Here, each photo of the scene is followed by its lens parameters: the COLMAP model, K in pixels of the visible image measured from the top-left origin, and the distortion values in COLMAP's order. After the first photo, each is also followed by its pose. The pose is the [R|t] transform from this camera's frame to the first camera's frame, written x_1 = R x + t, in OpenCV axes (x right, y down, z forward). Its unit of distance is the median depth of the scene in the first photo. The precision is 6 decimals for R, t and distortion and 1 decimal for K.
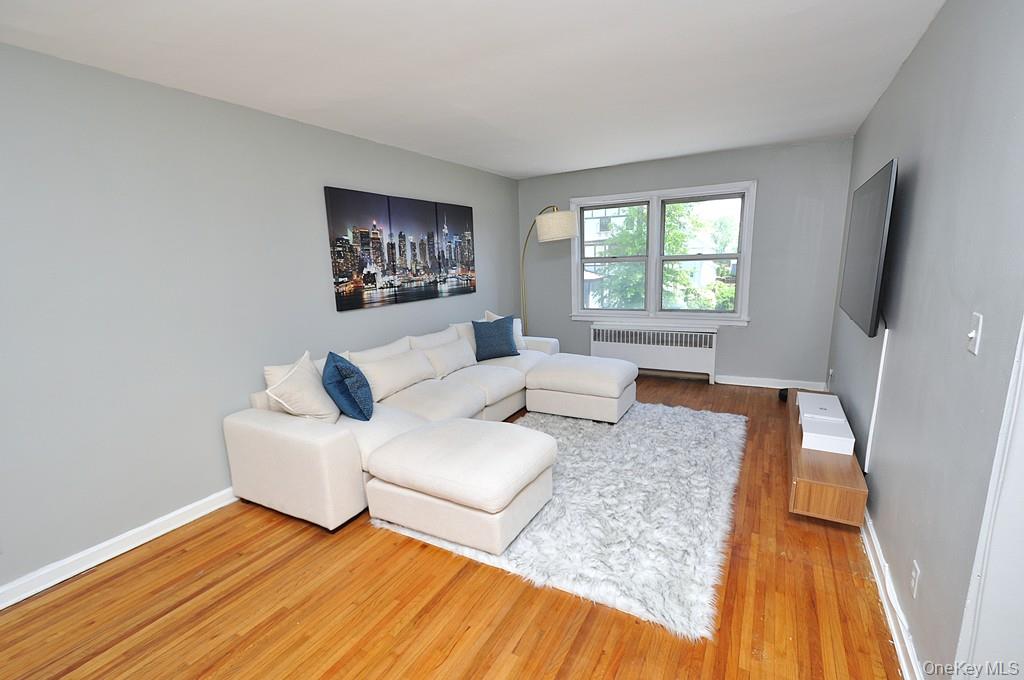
lens RADIAL K [[455.0, 0, 511.3], [0, 455.0, 354.6], [0, 0, 1]] dist [0.012112, -0.009070]
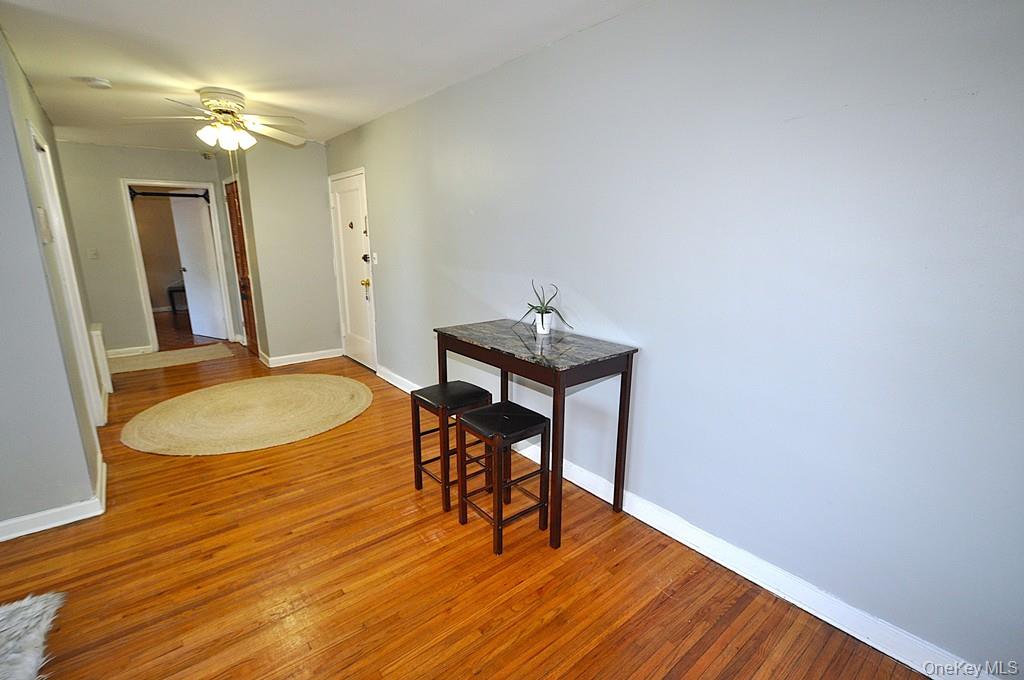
lens RADIAL K [[467.3, 0, 508.3], [0, 467.3, 344.7], [0, 0, 1]] dist [-0.001093, -0.000291]
pose [[-0.924651, -0.059061, 0.376207, -0.420412], [0.104327, 0.910818, 0.399408, -0.106476], [-0.366246, 0.408562, -0.836027, 0.571791]]
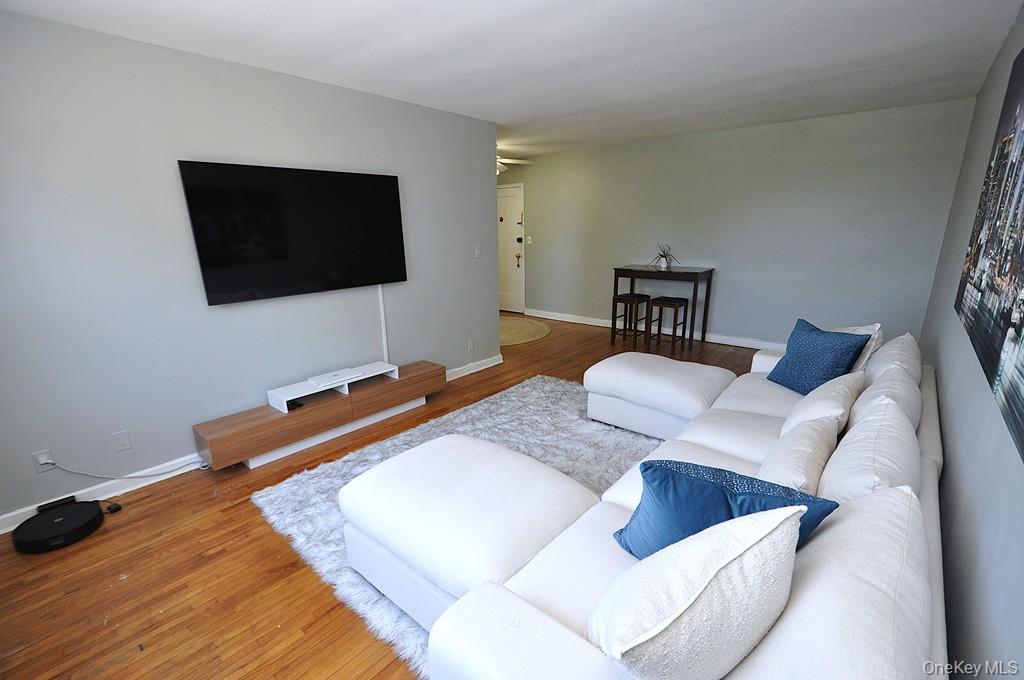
lens RADIAL K [[455.0, 0, 511.3], [0, 455.0, 354.6], [0, 0, 1]] dist [0.012112, -0.009070]
pose [[-0.977327, -0.007099, 0.211617, 0.018342], [0.092889, 0.883752, 0.458644, -0.306431], [-0.190273, 0.467902, -0.863055, 1.428527]]
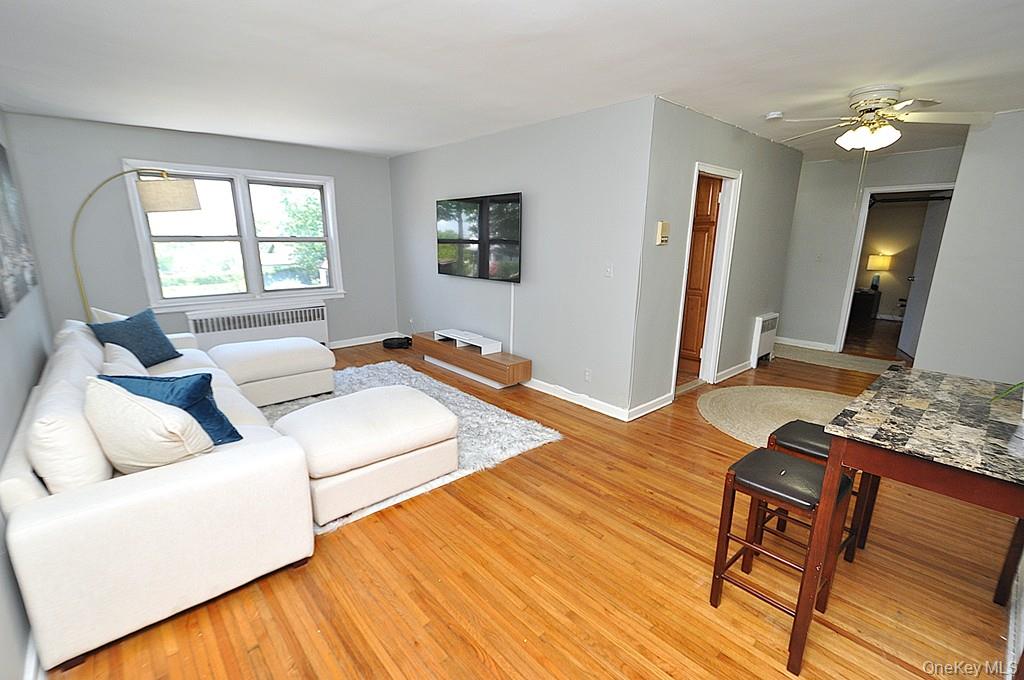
lens RADIAL K [[455.0, 0, 511.3], [0, 455.0, 354.6], [0, 0, 1]] dist [0.012112, -0.009070]
pose [[0.335056, -0.202955, 0.920080, -0.613961], [0.176132, 0.972802, 0.150445, -0.023409], [-0.925589, 0.111648, 0.361690, 0.200437]]
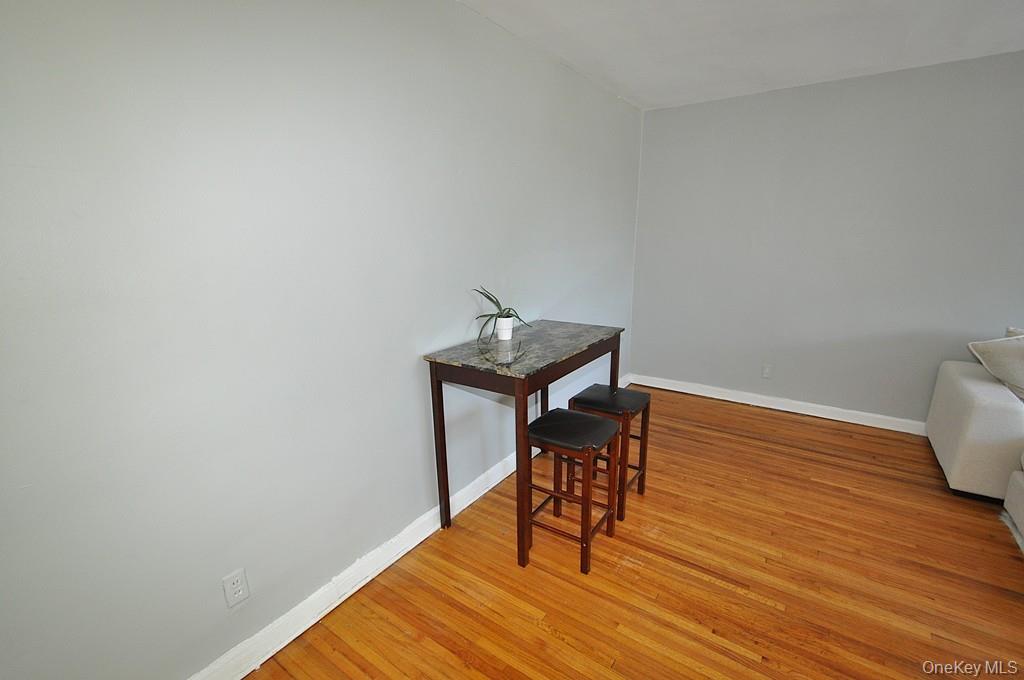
lens RADIAL K [[455.0, 0, 511.3], [0, 455.0, 354.6], [0, 0, 1]] dist [0.012112, -0.009070]
pose [[-0.106996, 0.290763, -0.950794, 0.369641], [-0.184022, 0.933970, 0.306327, -0.014410], [0.977081, 0.207743, -0.046424, 0.021379]]
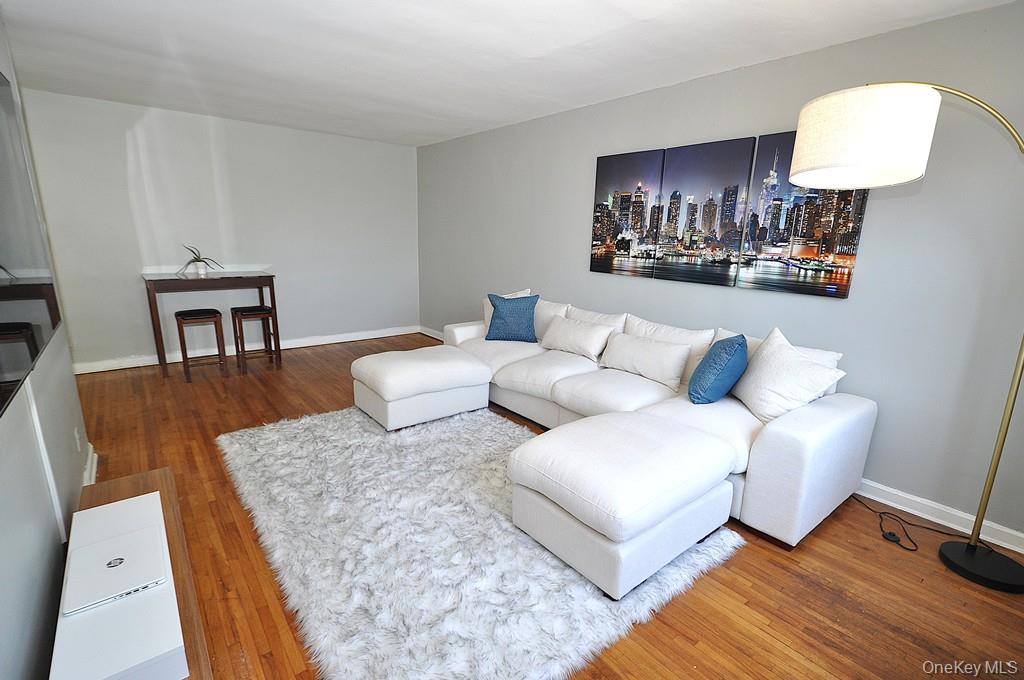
lens RADIAL K [[473.6, 0, 518.2], [0, 473.6, 355.9], [0, 0, 1]] dist [0.012800, 0.000181]
pose [[-0.372655, 0.258011, -0.891380, 0.693678], [-0.206376, 0.913471, 0.350684, -0.245847], [0.904731, 0.314644, -0.287162, 1.103463]]
